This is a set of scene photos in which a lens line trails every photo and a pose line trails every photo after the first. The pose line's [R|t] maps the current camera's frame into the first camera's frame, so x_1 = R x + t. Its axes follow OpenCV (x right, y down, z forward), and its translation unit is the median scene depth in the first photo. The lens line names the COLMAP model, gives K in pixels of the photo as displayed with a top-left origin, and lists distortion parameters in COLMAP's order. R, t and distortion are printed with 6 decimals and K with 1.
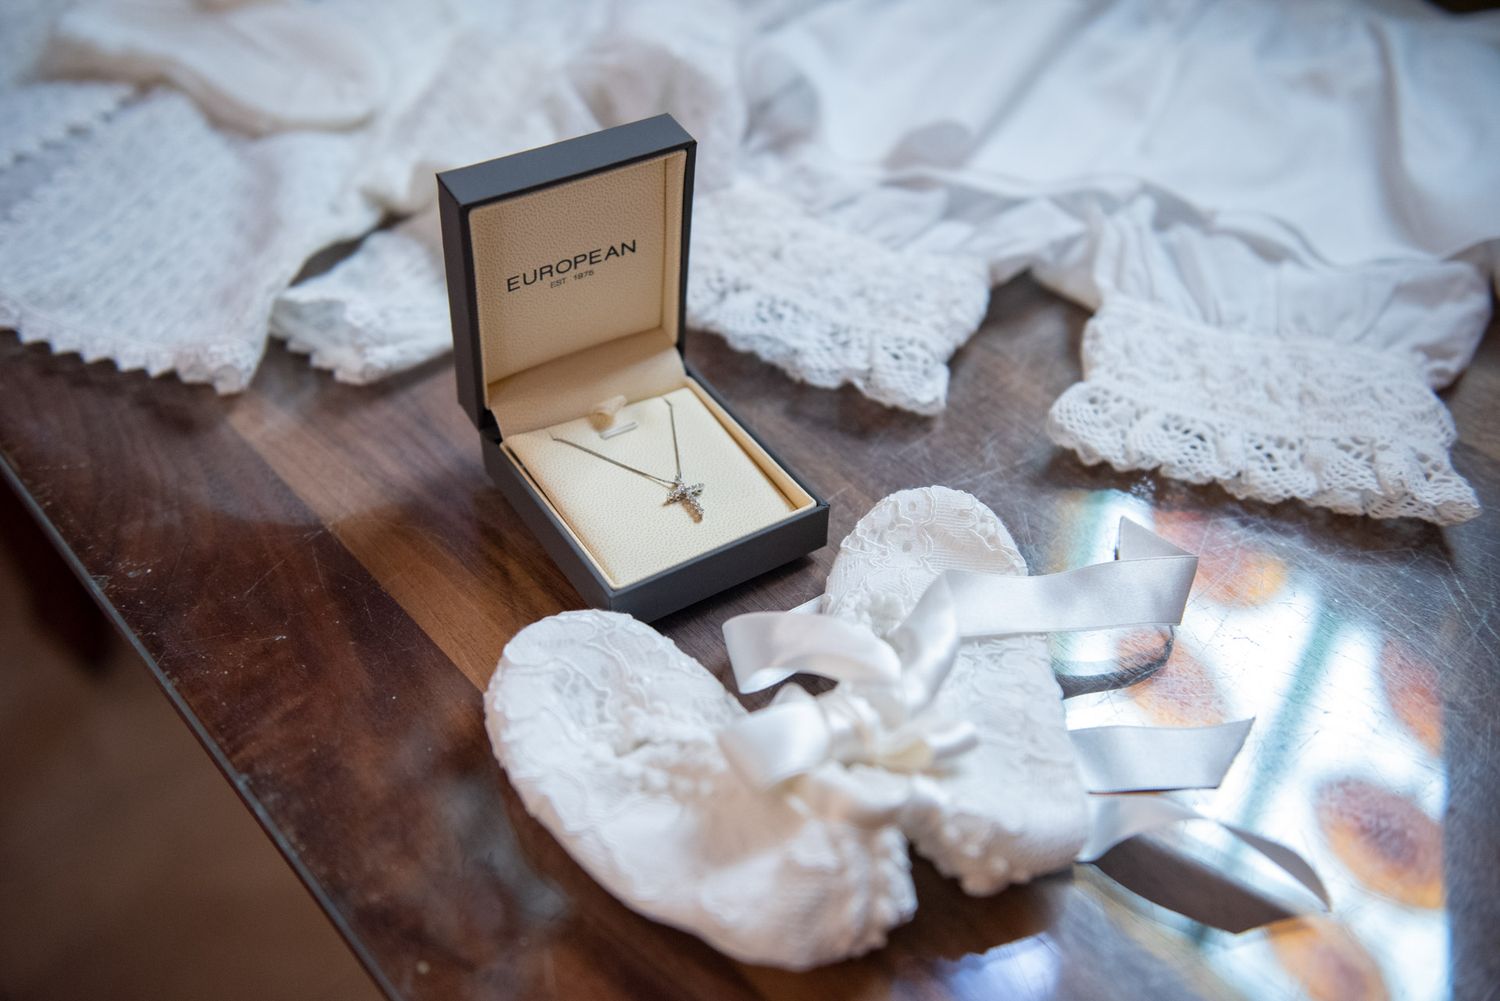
lens RADIAL K [[1453.8, 0, 749.0], [0, 1453.8, 499.4], [0, 0, 1]] dist [0.018018, 0.000000]
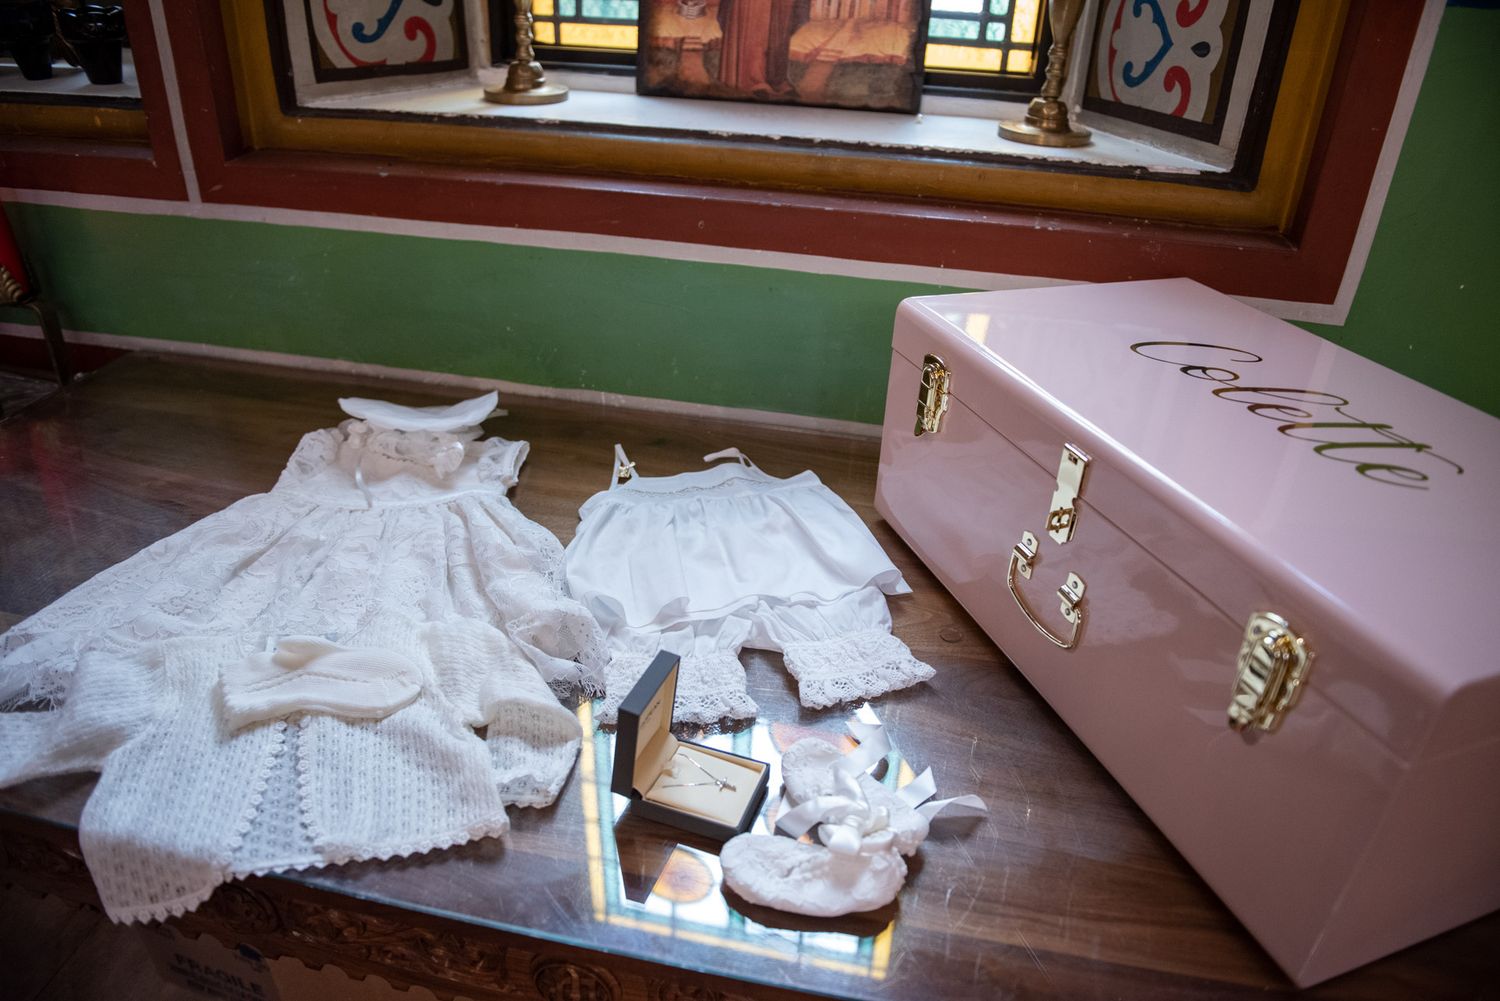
lens RADIAL K [[1041.2, 0, 749.9], [0, 1041.2, 499.4], [0, 0, 1]] dist [-0.029019, -0.001760]
pose [[0.784266, -0.285950, 0.550600, -0.787956], [0.391547, 0.916522, -0.081725, -0.266094], [-0.481267, 0.279680, 0.830759, -0.607462]]
